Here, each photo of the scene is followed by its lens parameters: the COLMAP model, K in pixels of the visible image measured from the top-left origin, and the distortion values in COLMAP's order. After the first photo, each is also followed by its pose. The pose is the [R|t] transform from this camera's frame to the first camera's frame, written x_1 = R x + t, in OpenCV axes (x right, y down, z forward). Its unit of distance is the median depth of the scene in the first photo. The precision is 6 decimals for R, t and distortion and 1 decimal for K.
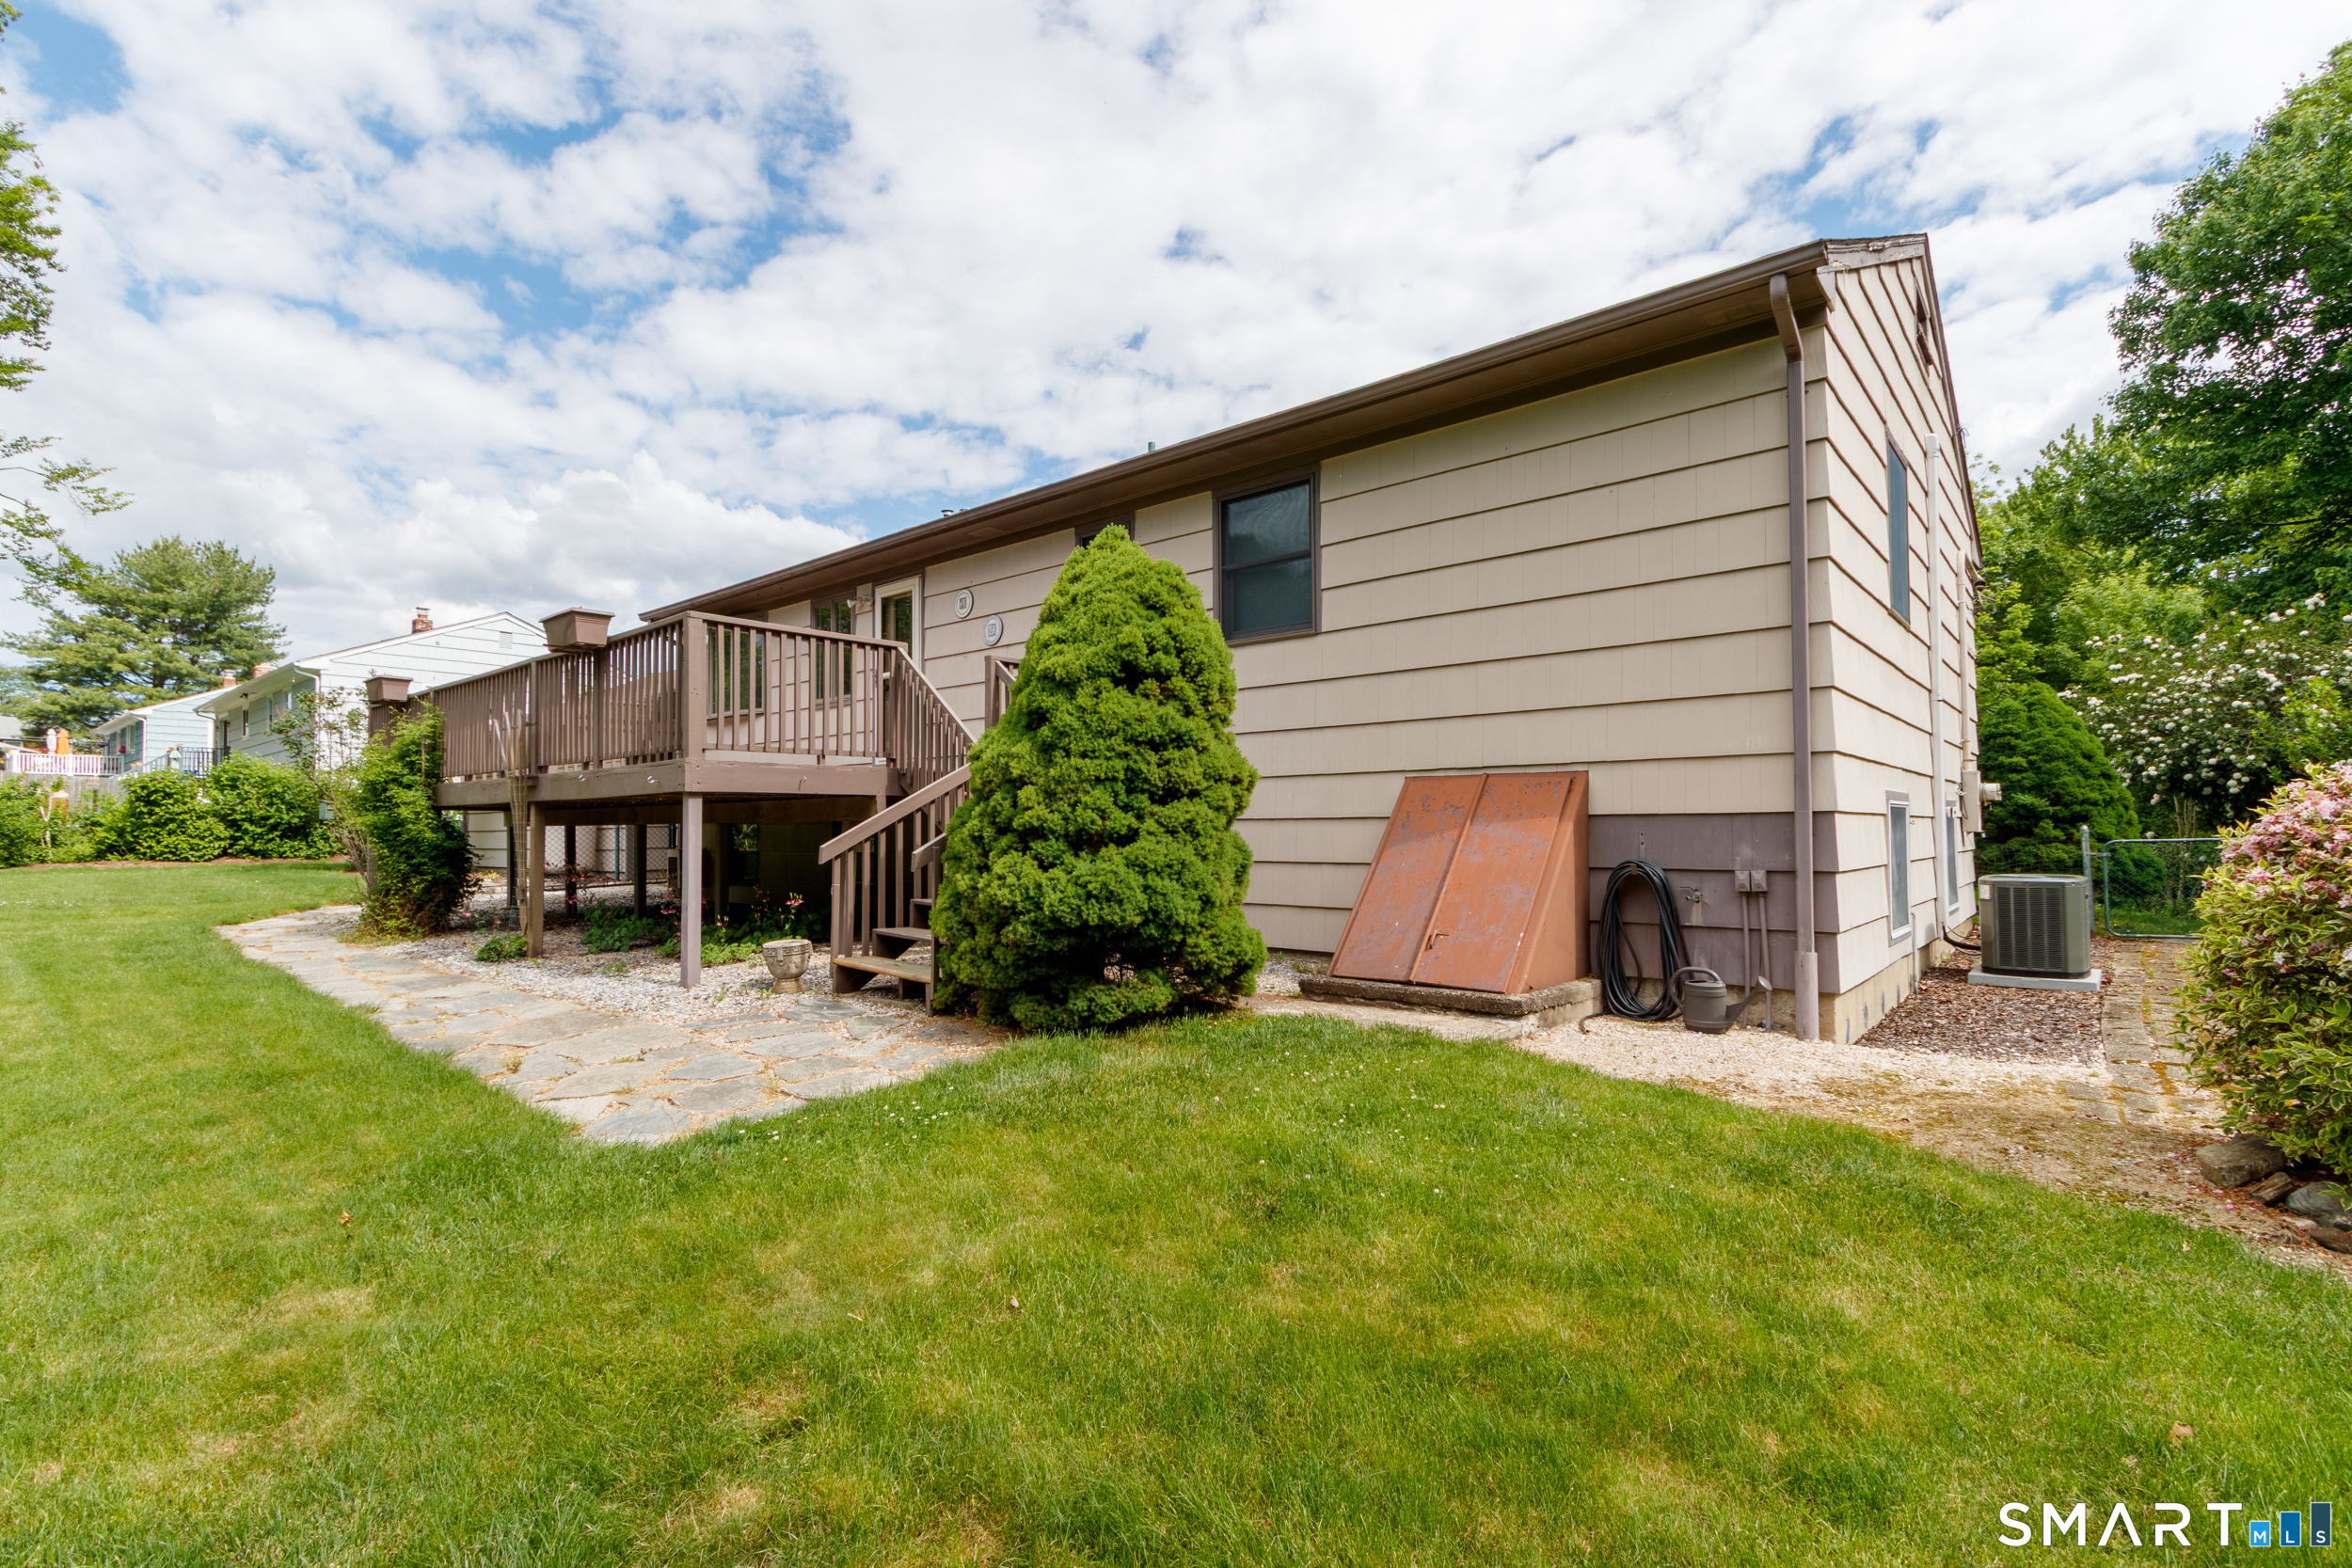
lens RADIAL K [[1097.2, 0, 1179.7], [0, 1097.2, 813.3], [0, 0, 1]] dist [-0.001811, -0.000415]
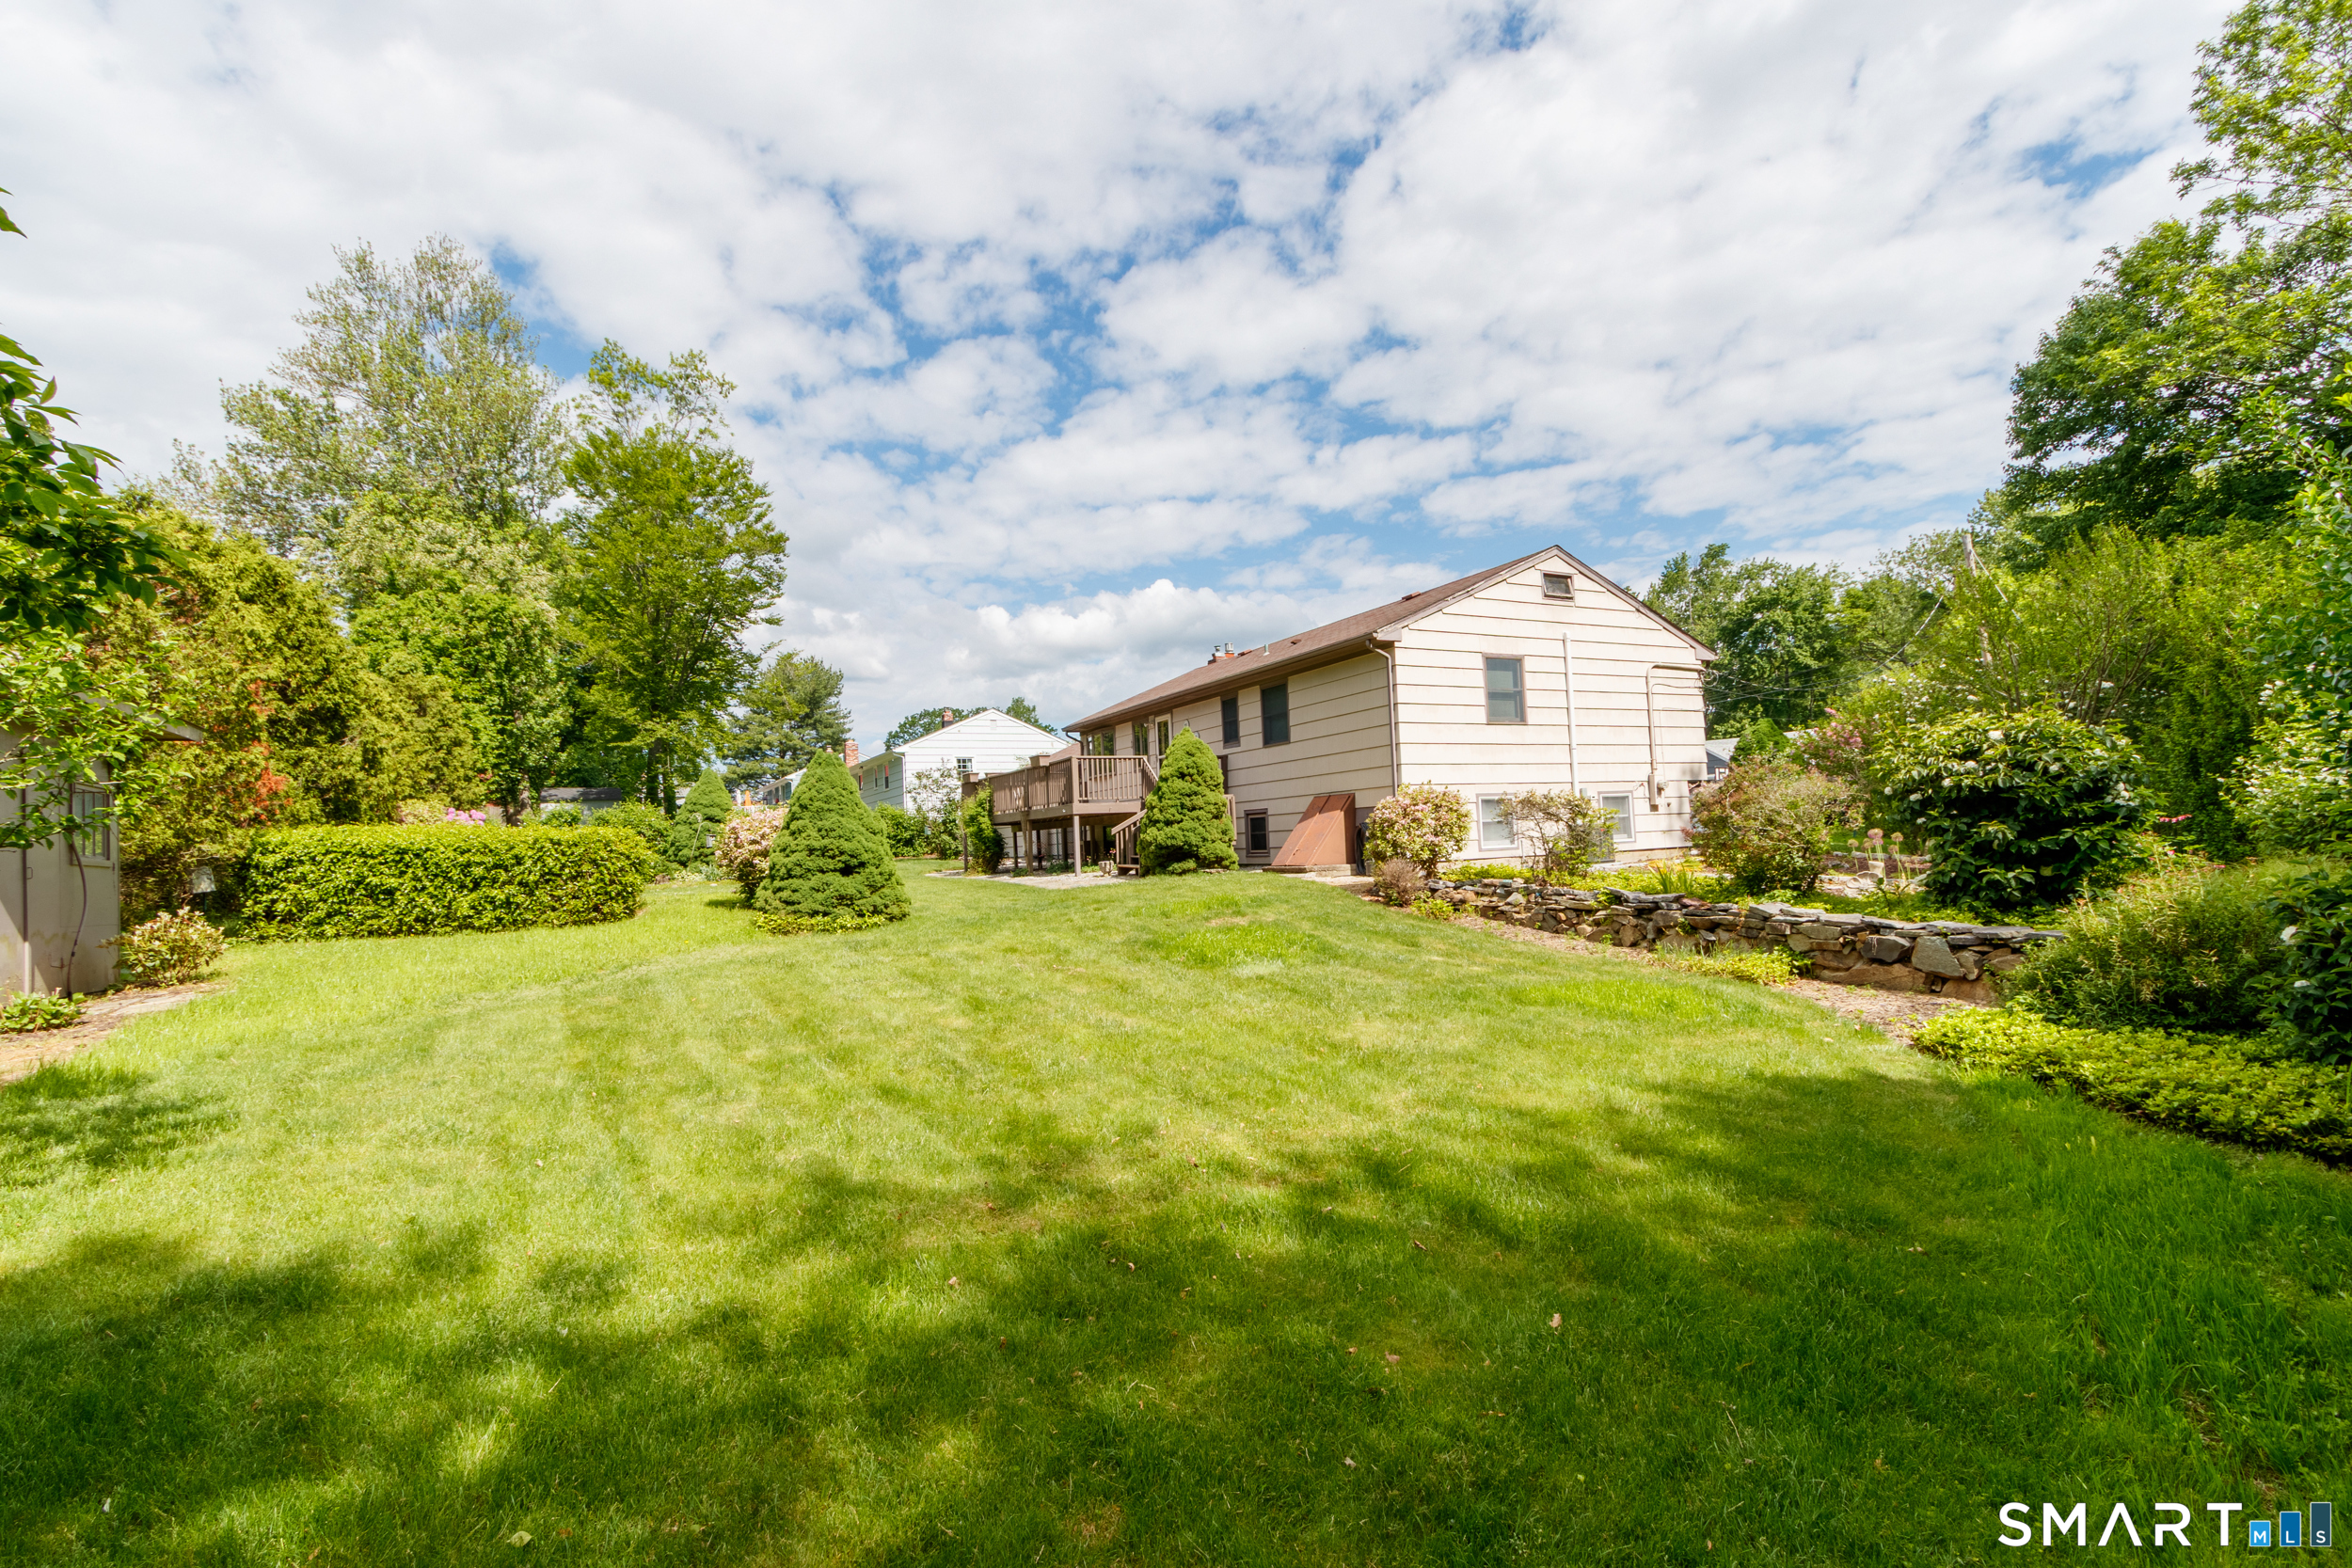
lens RADIAL K [[1089.0, 0, 1149.8], [0, 1089.0, 816.0], [0, 0, 1]] dist [-0.002201, -0.000330]
pose [[0.922883, -0.045338, -0.382402, 0.804988], [0.044668, 0.998945, -0.010636, 0.024488], [0.382481, -0.007265, 0.923935, -1.535718]]
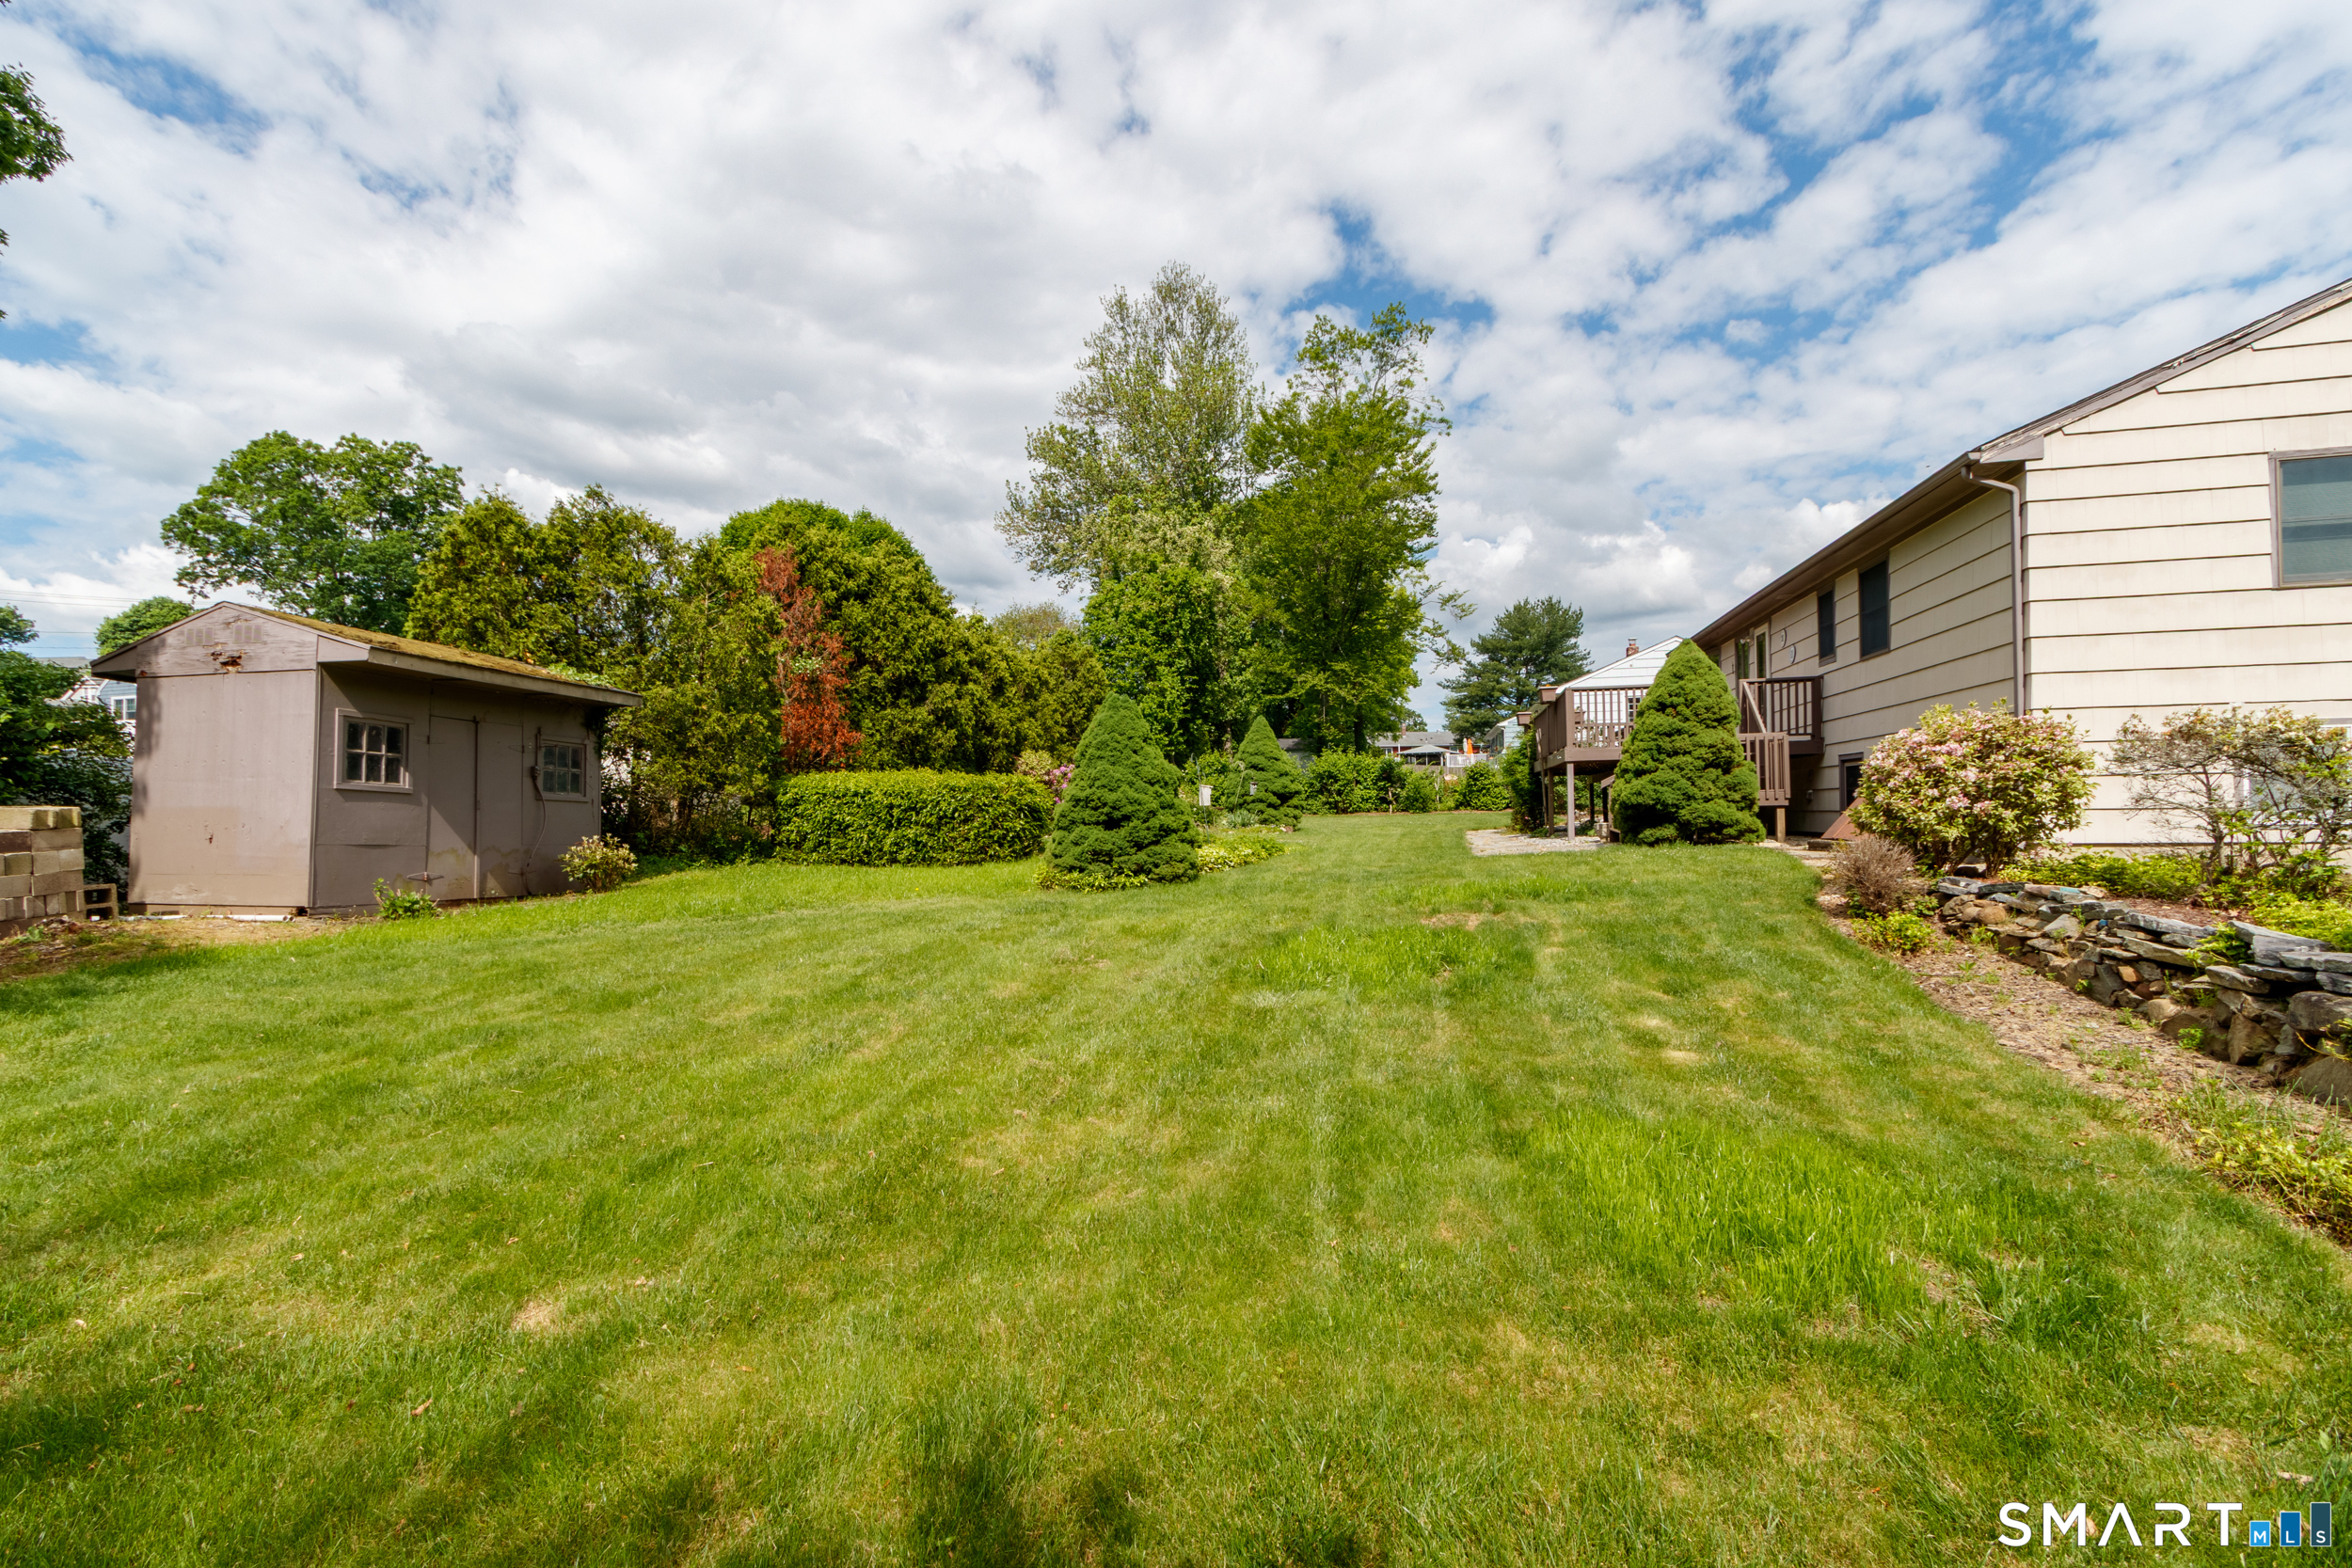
lens RADIAL K [[1072.7, 0, 1148.2], [0, 1072.7, 816.3], [0, 0, 1]] dist [0.001007, 0.000222]
pose [[0.447672, -0.002190, -0.894195, 1.105218], [0.027821, 0.999547, 0.011480, 0.043347], [0.893765, -0.030017, 0.447530, -0.792916]]
